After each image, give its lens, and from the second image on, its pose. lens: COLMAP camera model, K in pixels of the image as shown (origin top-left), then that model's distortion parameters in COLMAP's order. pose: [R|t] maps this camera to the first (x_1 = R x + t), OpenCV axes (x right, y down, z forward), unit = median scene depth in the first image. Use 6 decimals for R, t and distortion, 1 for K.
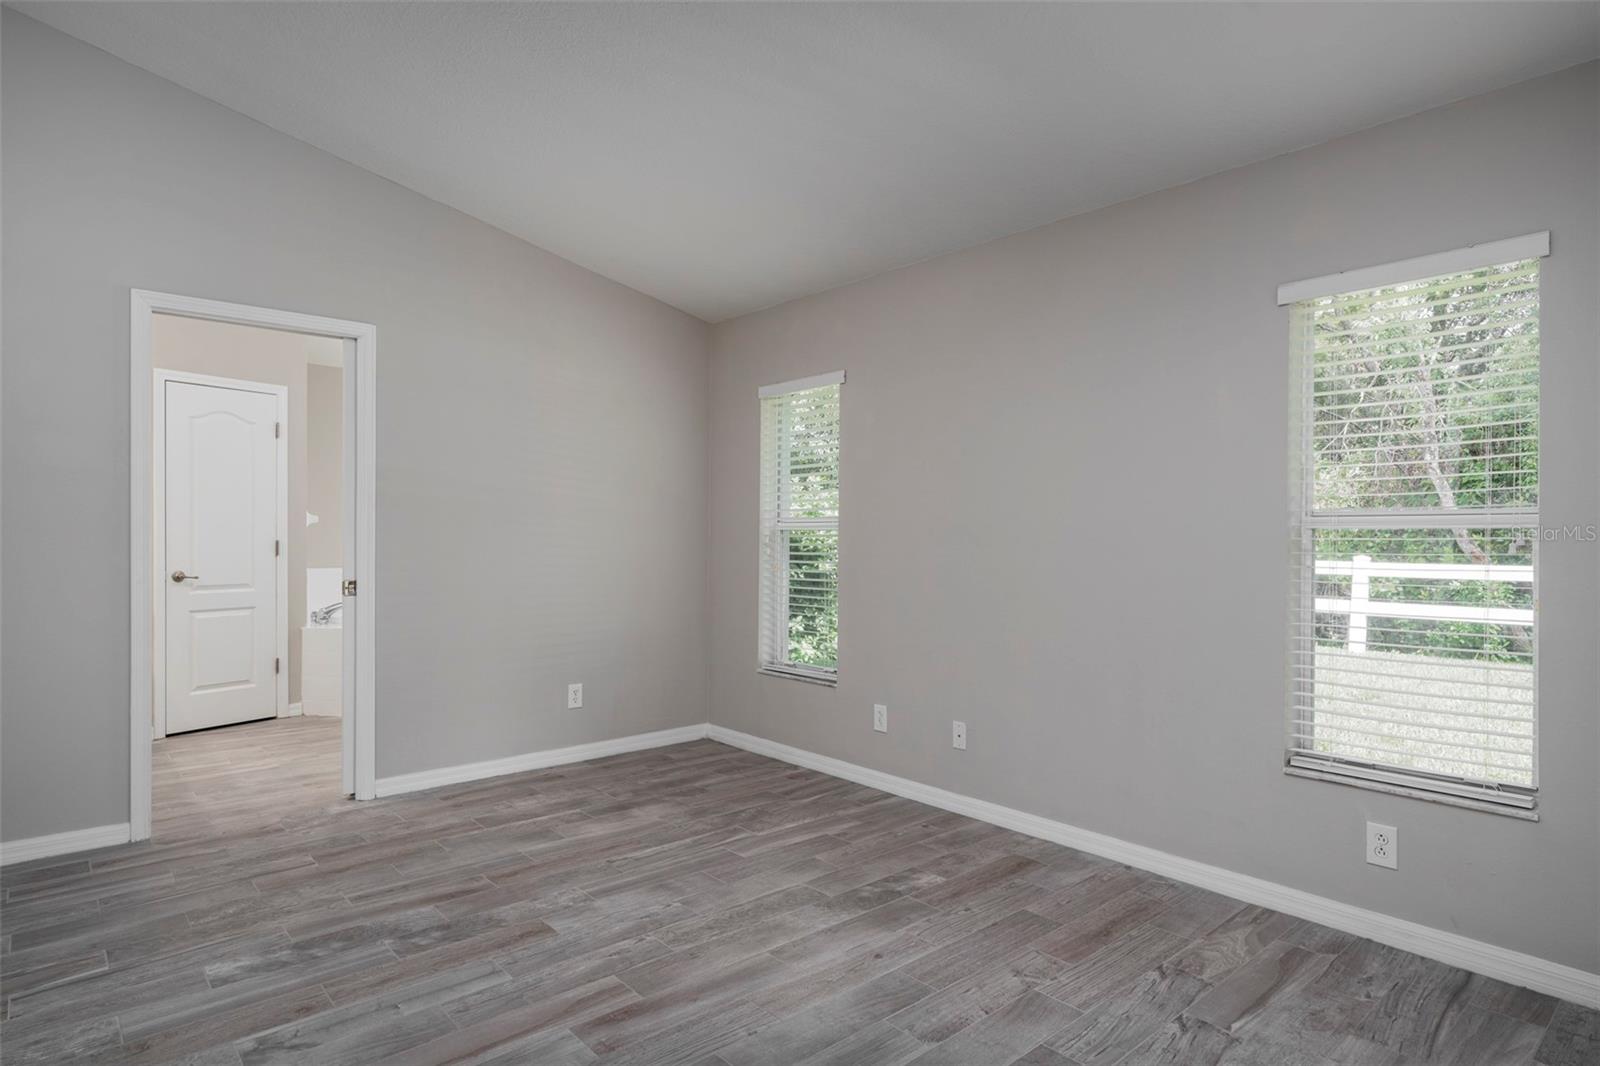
lens RADIAL K [[887.3, 0, 798.6], [0, 887.3, 538.6], [0, 0, 1]] dist [-0.001543, -0.001018]
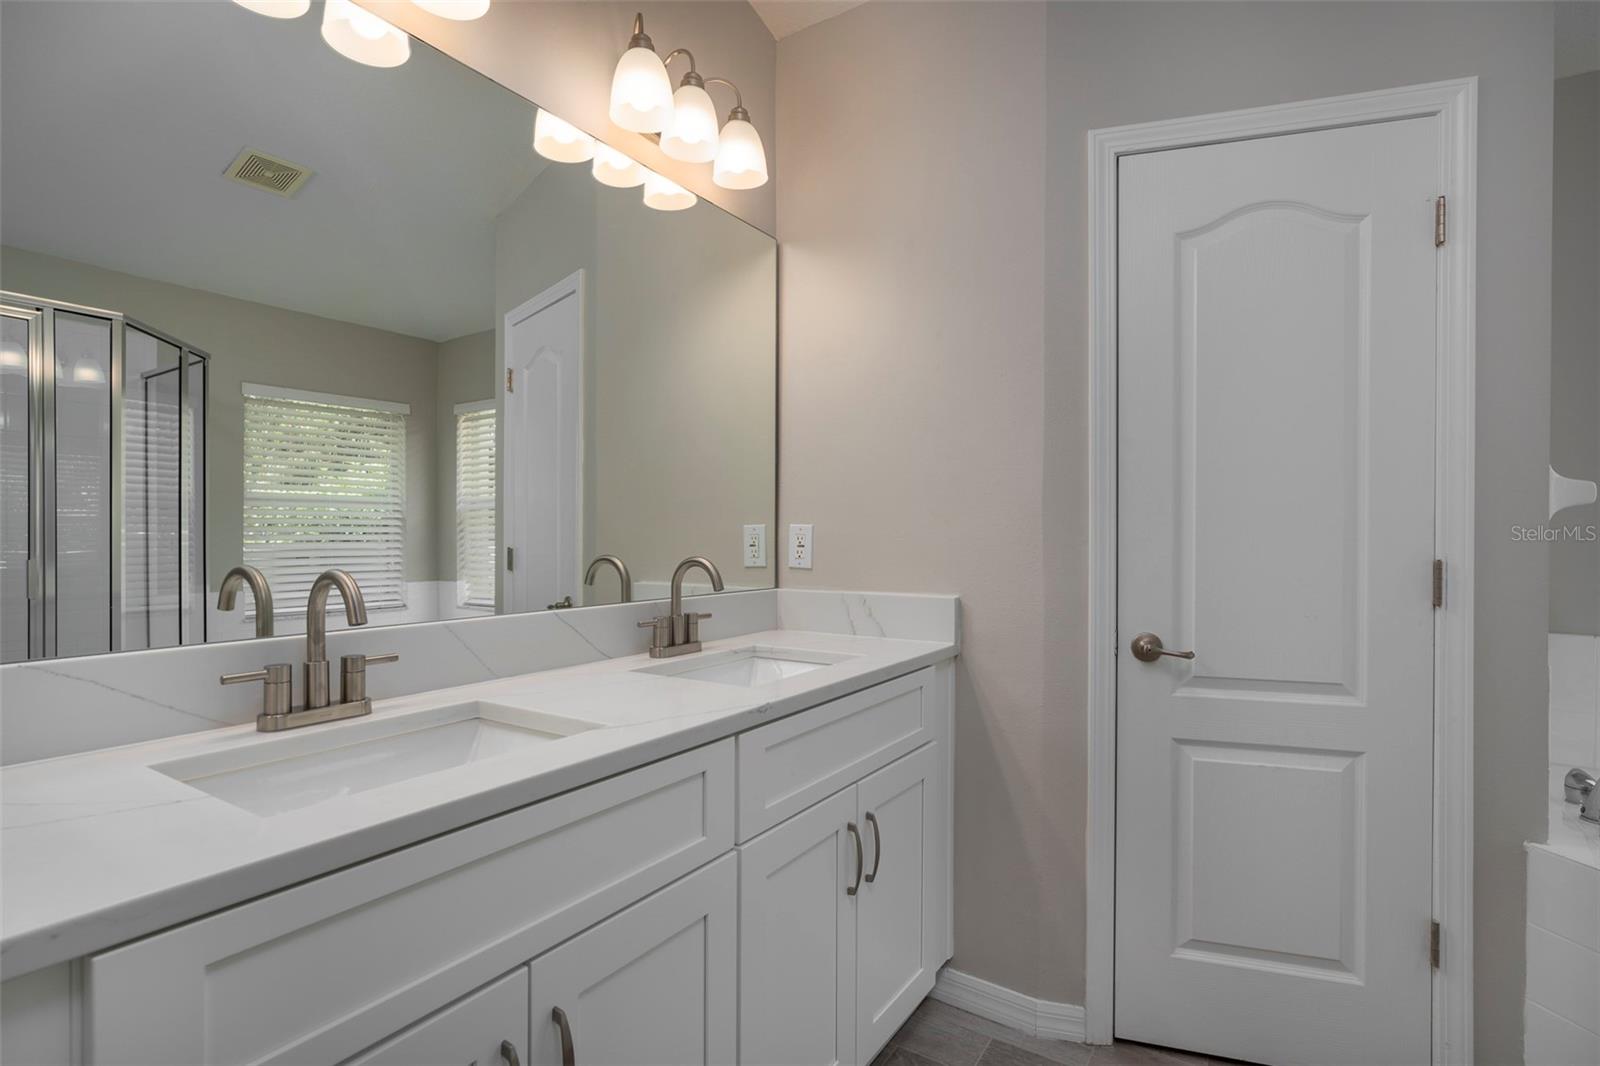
lens RADIAL K [[771.6, 0, 799.3], [0, 771.6, 529.1], [0, 0, 1]] dist [-0.002520, -0.000397]
pose [[0.277602, 0.005447, -0.960681, -0.389513], [-0.000787, 0.999985, 0.005442, -0.011088], [0.960696, -0.000755, 0.277602, 0.711005]]
